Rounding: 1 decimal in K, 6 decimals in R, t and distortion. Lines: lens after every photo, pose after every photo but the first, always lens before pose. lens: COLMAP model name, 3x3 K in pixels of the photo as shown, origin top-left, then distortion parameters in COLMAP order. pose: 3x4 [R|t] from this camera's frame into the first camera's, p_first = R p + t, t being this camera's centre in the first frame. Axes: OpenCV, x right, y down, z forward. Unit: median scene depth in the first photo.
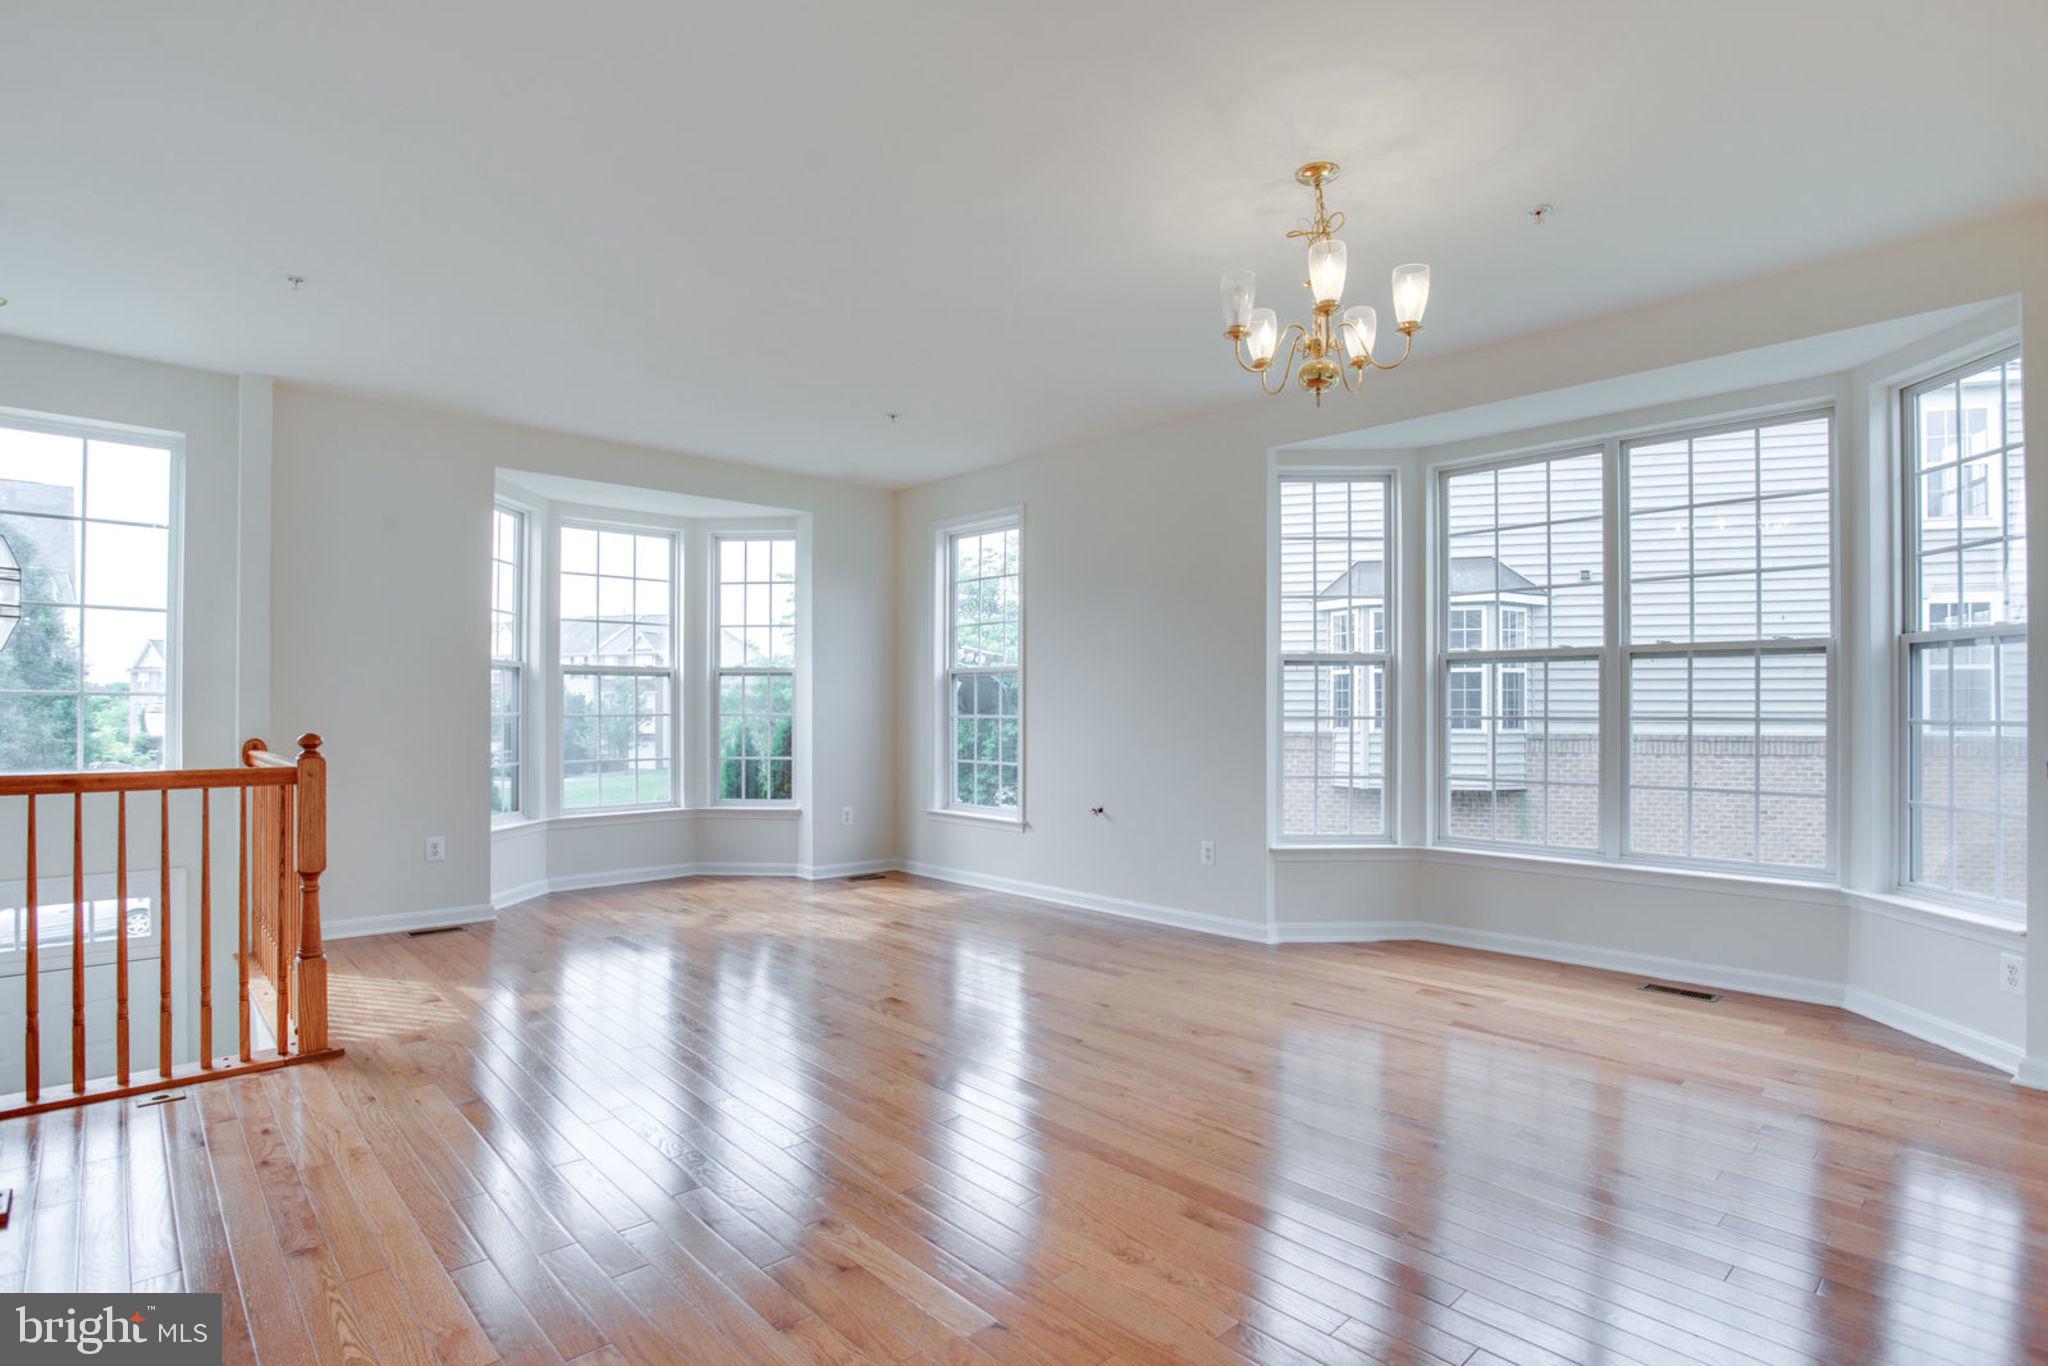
lens RADIAL K [[1050.5, 0, 1012.9], [0, 1050.5, 715.7], [0, 0, 1]] dist [-0.048747, 0.023198]
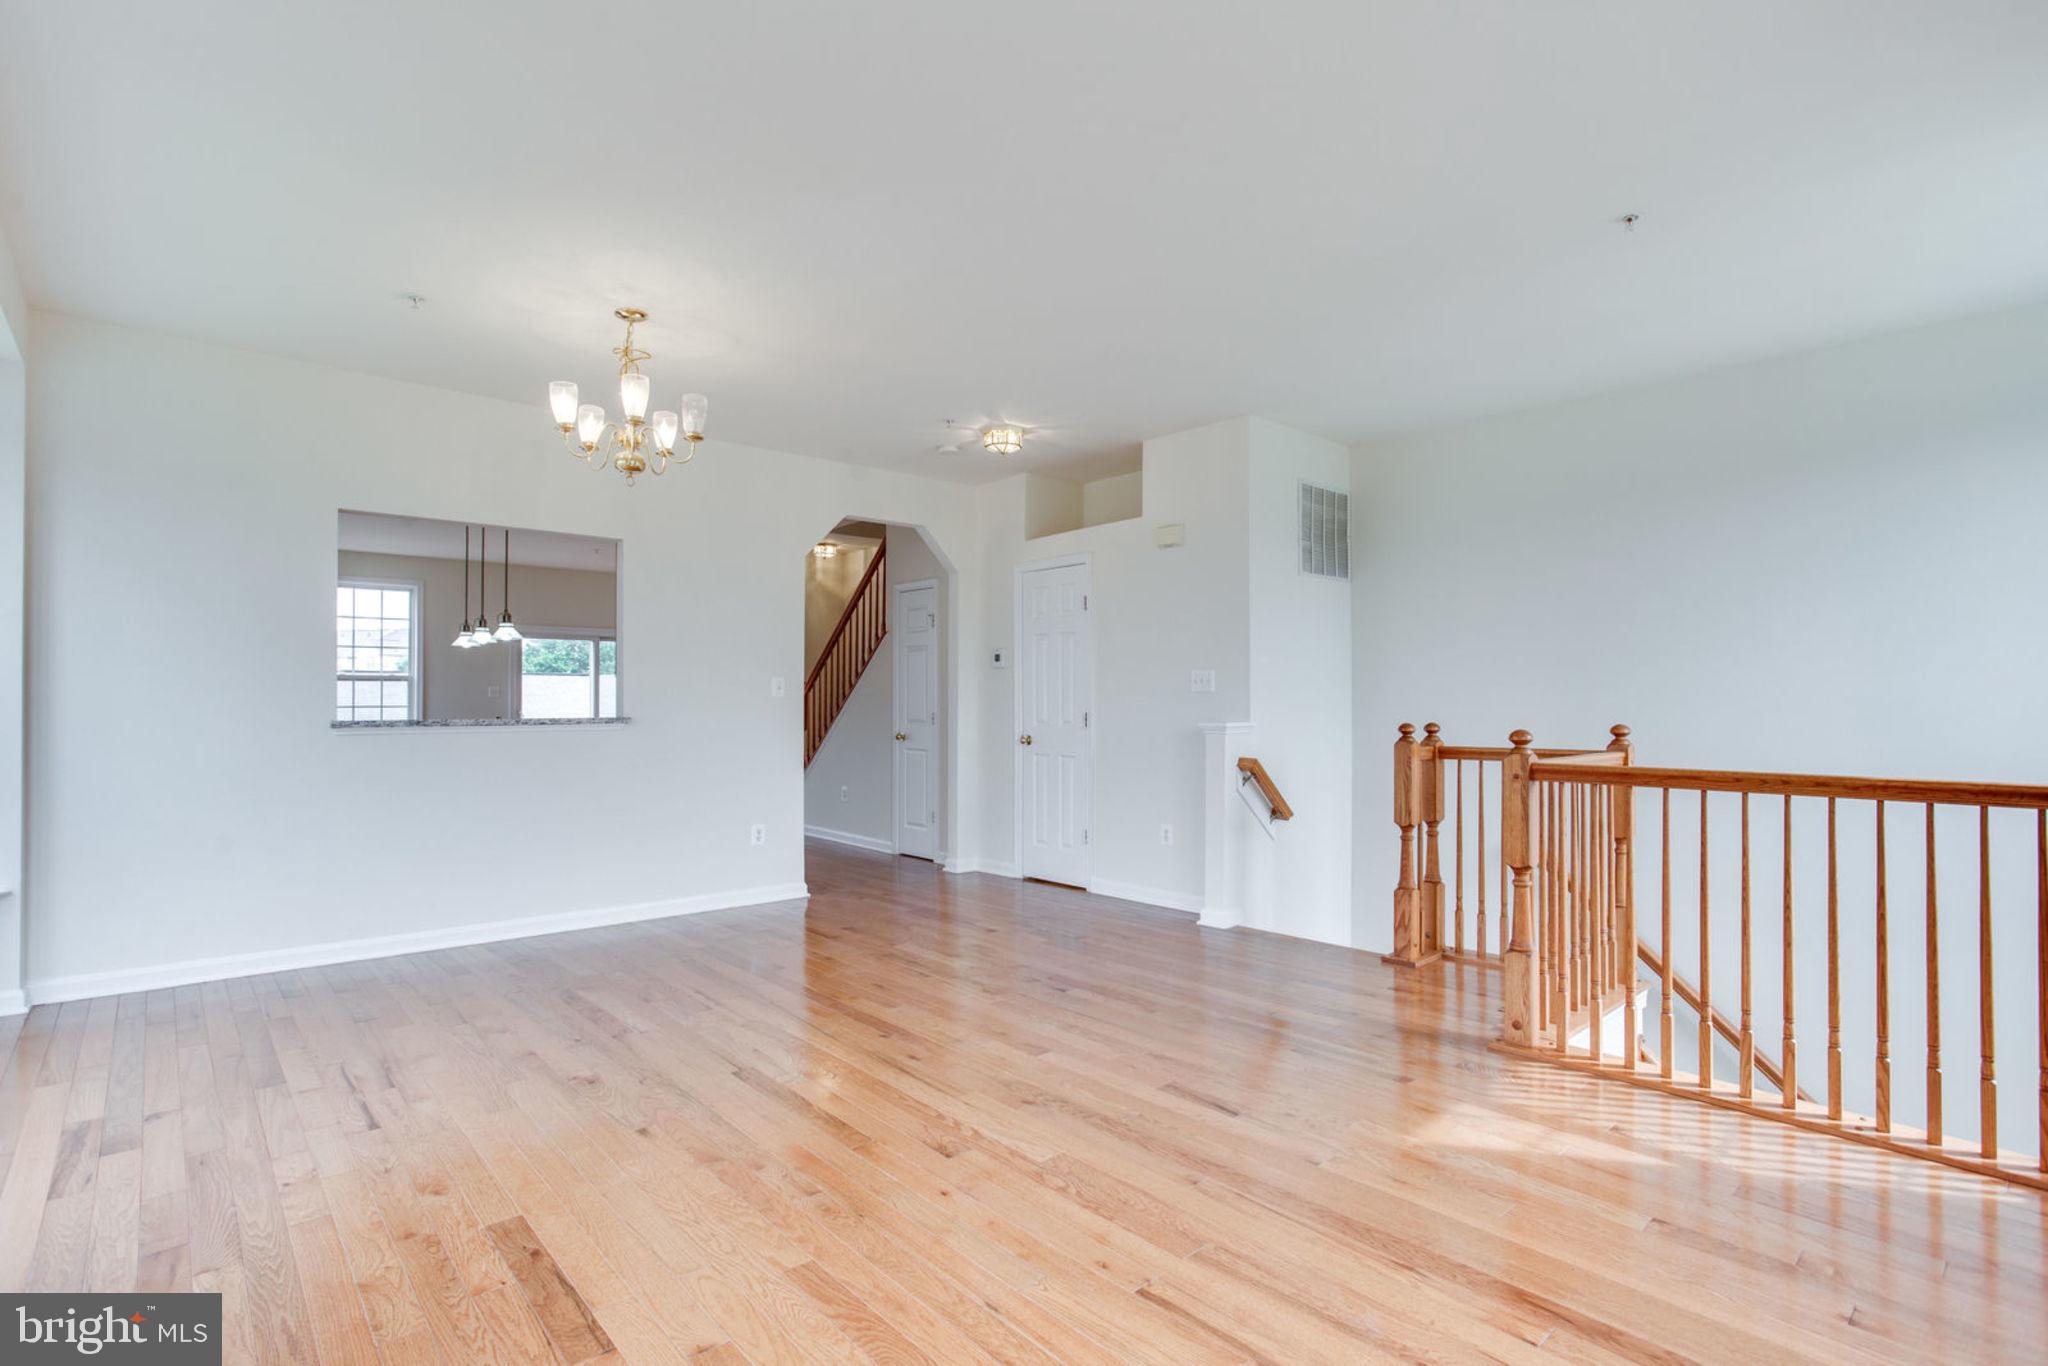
lens RADIAL K [[976.2, 0, 1049.3], [0, 976.2, 679.4], [0, 0, 1]] dist [-0.043255, 0.026931]
pose [[-0.999789, -0.000506, -0.020541, -0.185228], [-0.000123, 0.999826, -0.018632, -0.013302], [0.020547, -0.018625, -0.999615, 1.811217]]
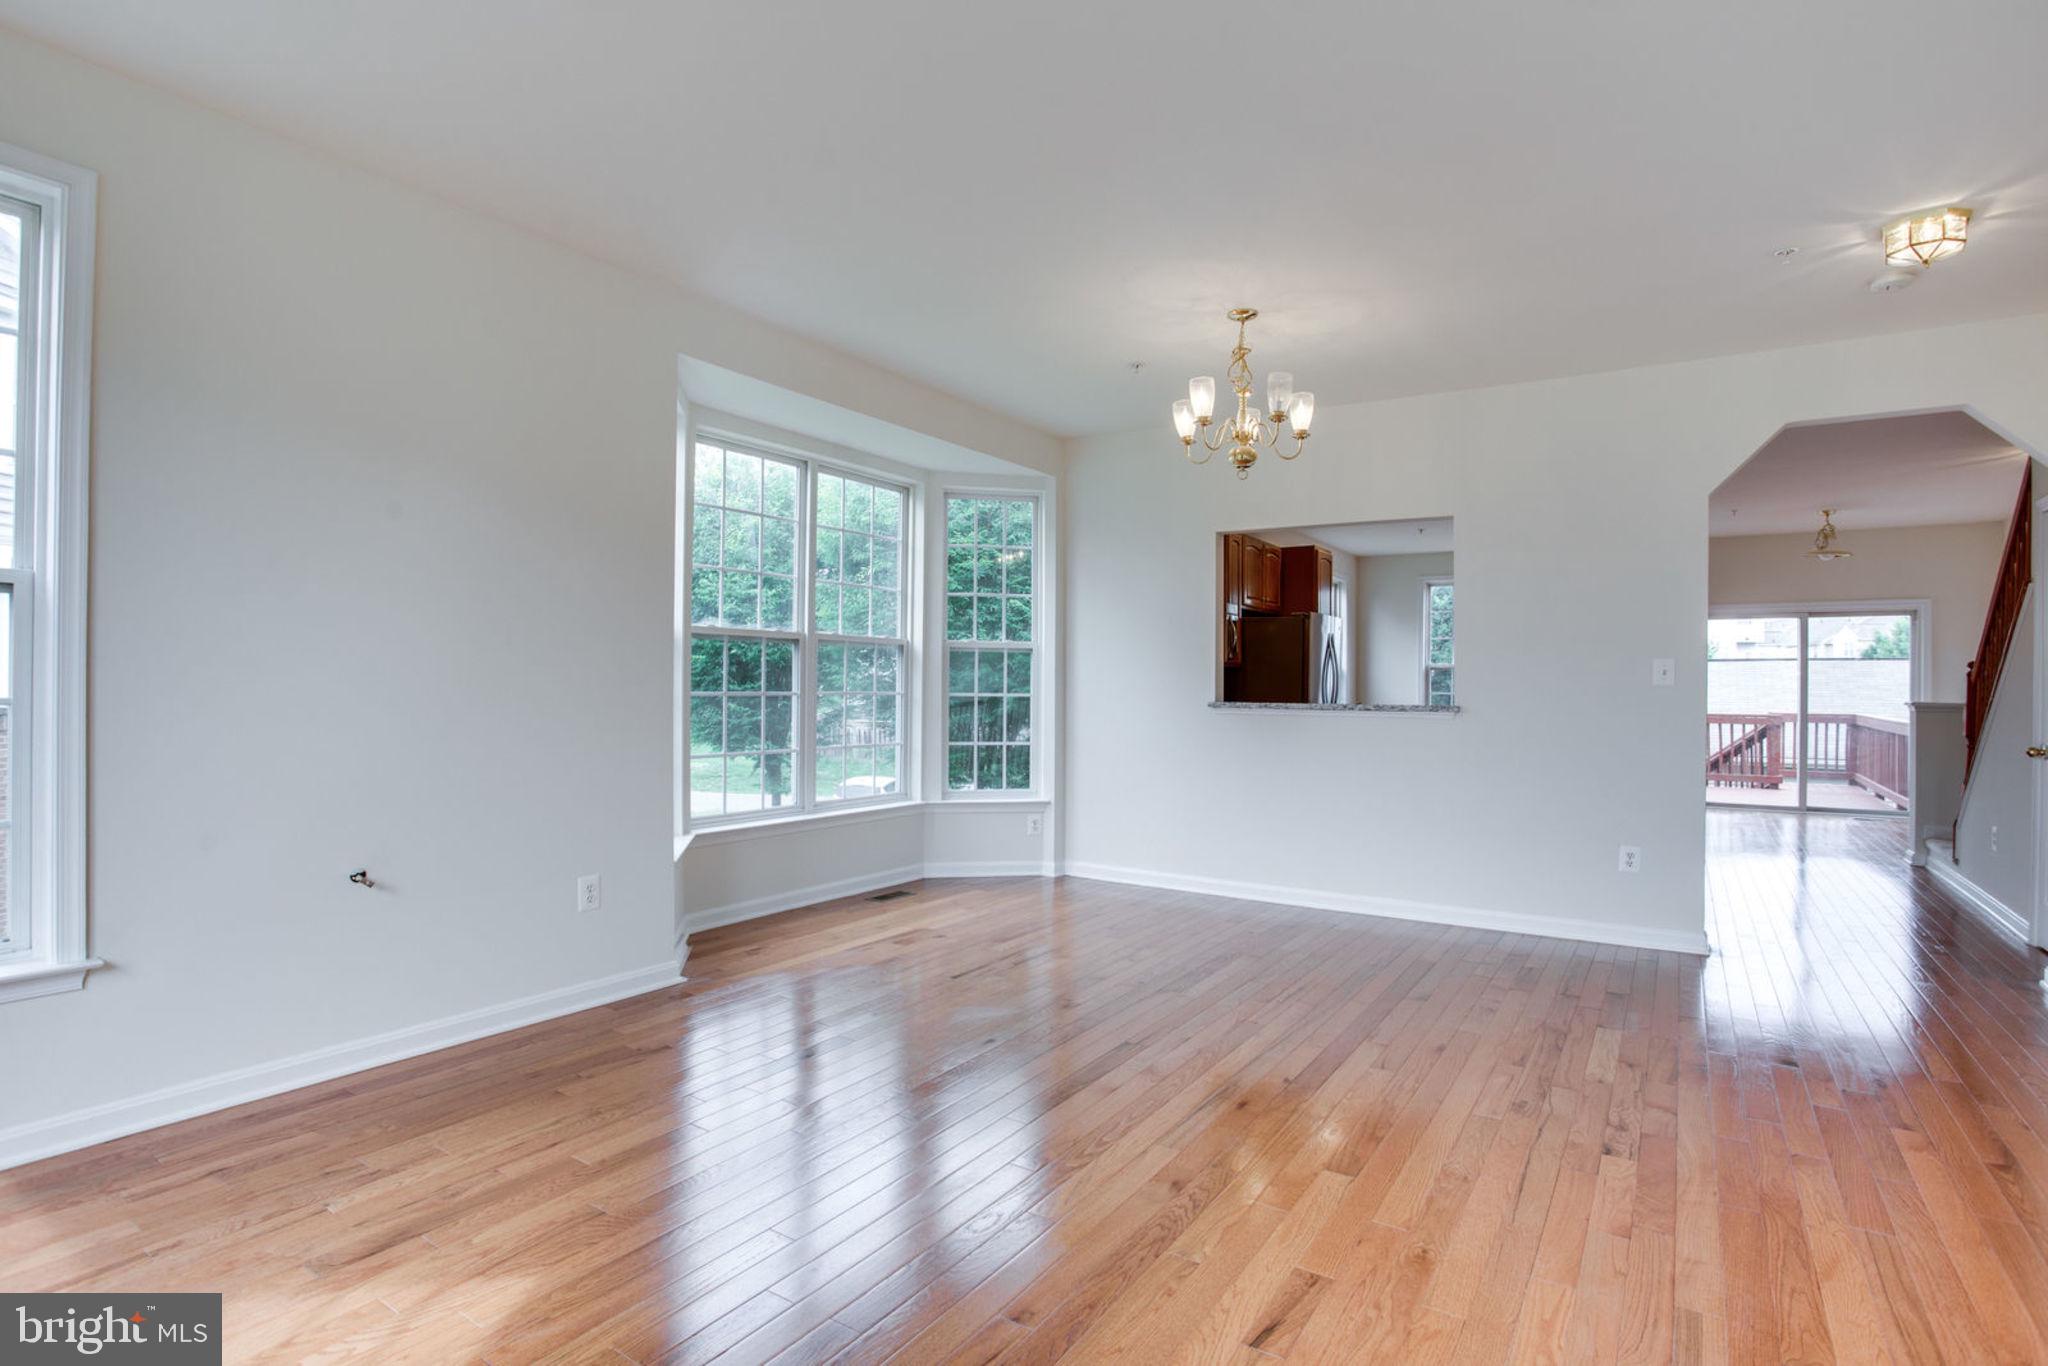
lens RADIAL K [[1031.5, 0, 1052.2], [0, 1031.5, 680.5], [0, 0, 1]] dist [-0.044289, 0.001077]
pose [[-0.272130, 0.003427, 0.962254, -0.788587], [-0.003724, 0.999982, -0.004614, -0.010204], [-0.962253, -0.004839, -0.272113, 1.290811]]
